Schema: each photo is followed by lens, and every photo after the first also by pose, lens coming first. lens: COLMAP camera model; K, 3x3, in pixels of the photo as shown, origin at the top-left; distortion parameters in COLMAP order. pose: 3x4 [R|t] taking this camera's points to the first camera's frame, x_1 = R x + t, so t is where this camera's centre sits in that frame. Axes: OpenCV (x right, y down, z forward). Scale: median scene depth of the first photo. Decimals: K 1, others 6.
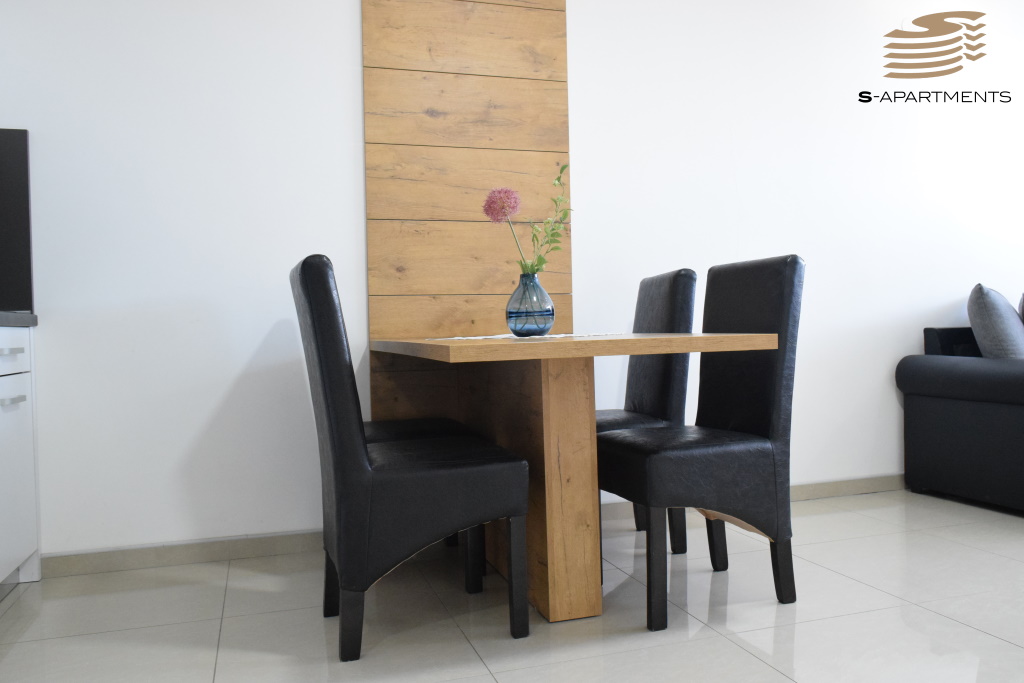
lens RADIAL K [[790.9, 0, 512.0], [0, 790.9, 341.5], [0, 0, 1]] dist [-0.031029, 0.012274]
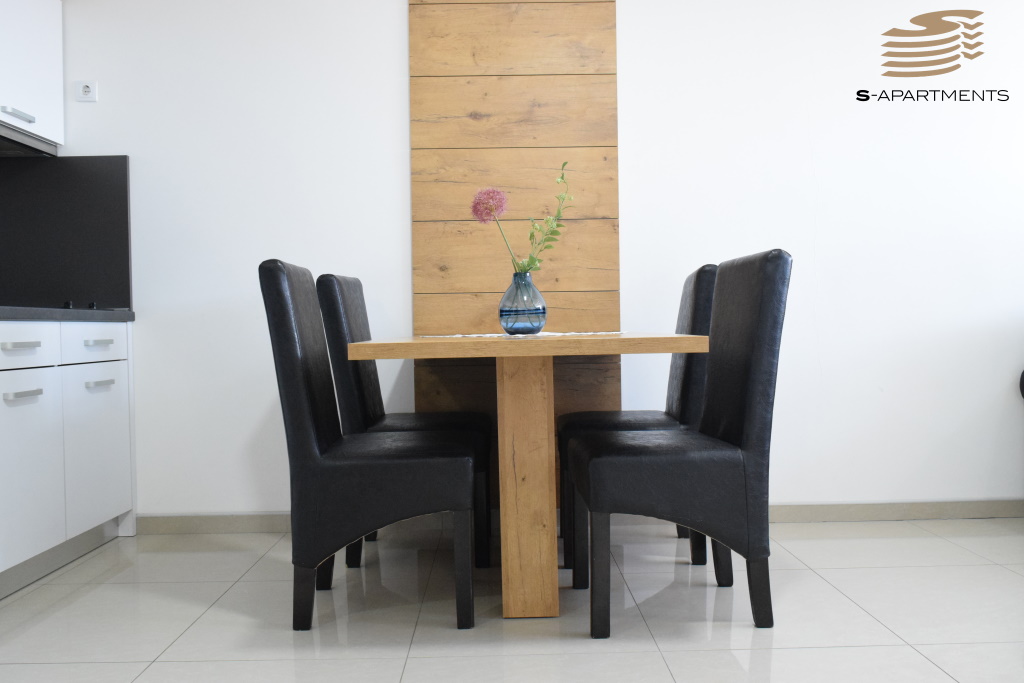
lens RADIAL K [[790.9, 0, 512.0], [0, 790.9, 341.5], [0, 0, 1]] dist [-0.031029, 0.012274]
pose [[0.957455, 0.013515, -0.288266, 0.249147], [-0.010996, 0.999886, 0.010357, -0.006680], [0.288373, -0.006747, 0.957494, 0.025932]]
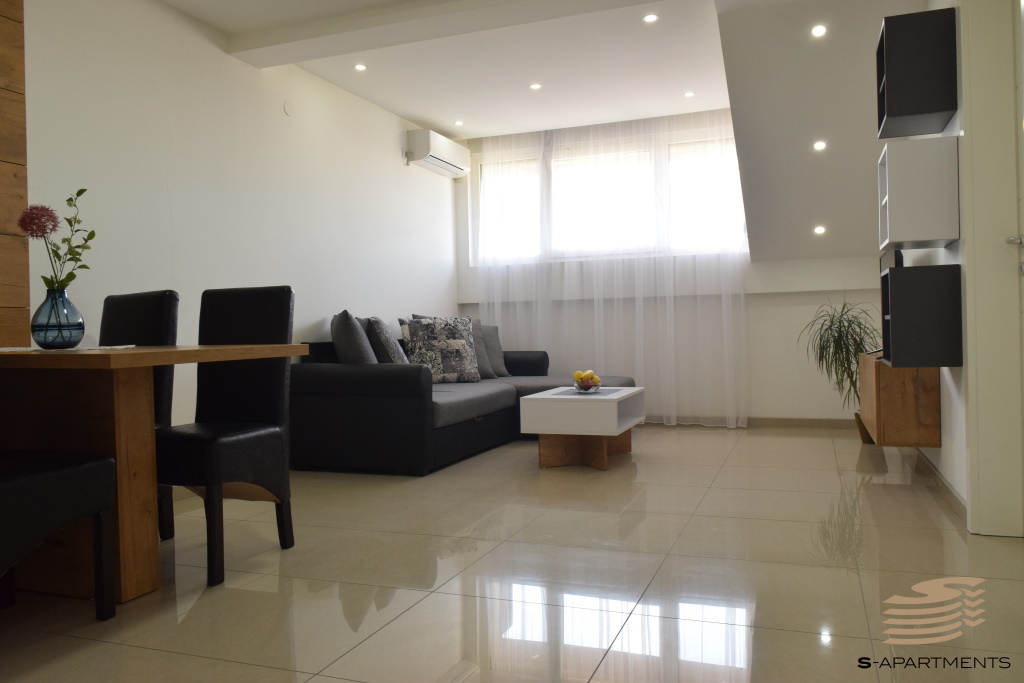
lens RADIAL K [[790.9, 0, 512.0], [0, 790.9, 341.5], [0, 0, 1]] dist [-0.031029, 0.012274]
pose [[0.618930, 0.000671, 0.785446, -0.347633], [0.017414, 0.999742, -0.014576, 0.007856], [-0.785253, 0.022699, 0.618759, -0.093629]]
